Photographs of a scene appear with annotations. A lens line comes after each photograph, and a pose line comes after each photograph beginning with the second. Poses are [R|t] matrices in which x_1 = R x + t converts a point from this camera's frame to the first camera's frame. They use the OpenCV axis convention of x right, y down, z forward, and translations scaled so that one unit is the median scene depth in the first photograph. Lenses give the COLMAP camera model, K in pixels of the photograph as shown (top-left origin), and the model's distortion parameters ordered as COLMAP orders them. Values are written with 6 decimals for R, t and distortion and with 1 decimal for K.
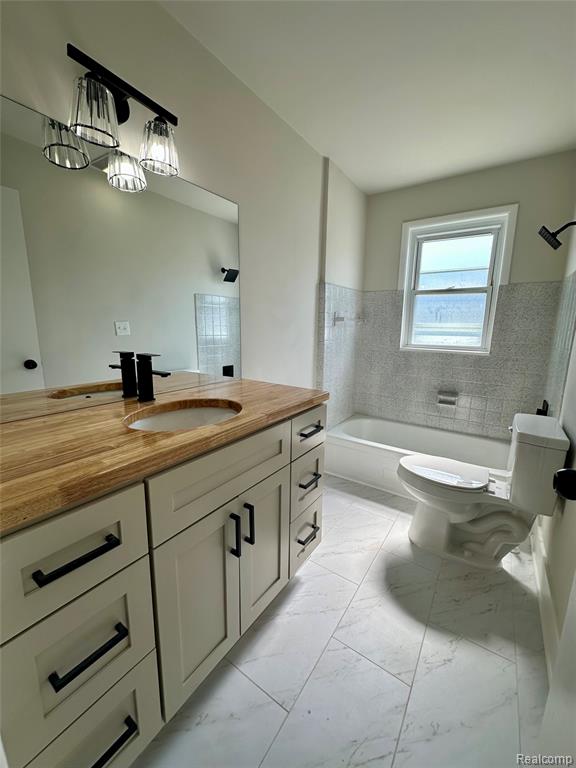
lens RADIAL K [[305.6, 0, 288.2], [0, 305.6, 381.2], [0, 0, 1]] dist [-0.011334, 0.000338]
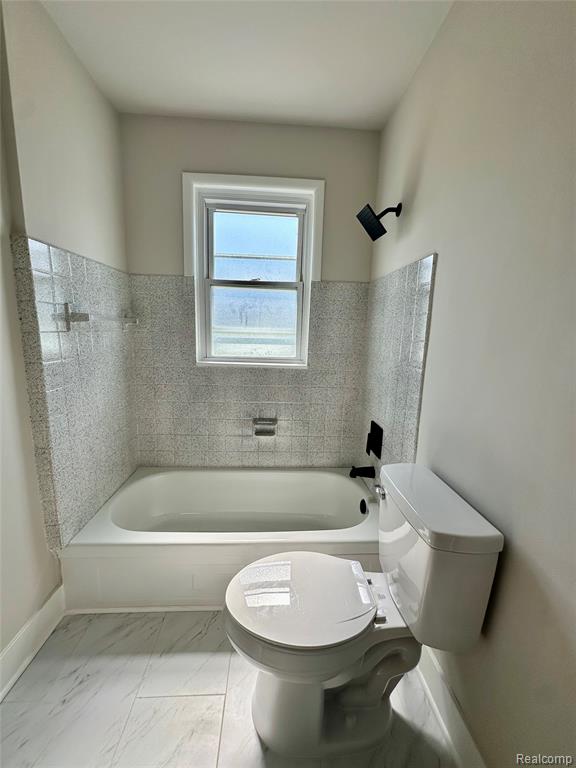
lens RADIAL K [[305.6, 0, 287.0], [0, 305.6, 383.9], [0, 0, 1]] dist [-0.011334, 0.000338]
pose [[0.794919, -0.094949, 0.599241, 0.122173], [0.089490, 0.995225, 0.038979, -0.074610], [-0.600080, 0.022641, 0.799619, 0.358398]]
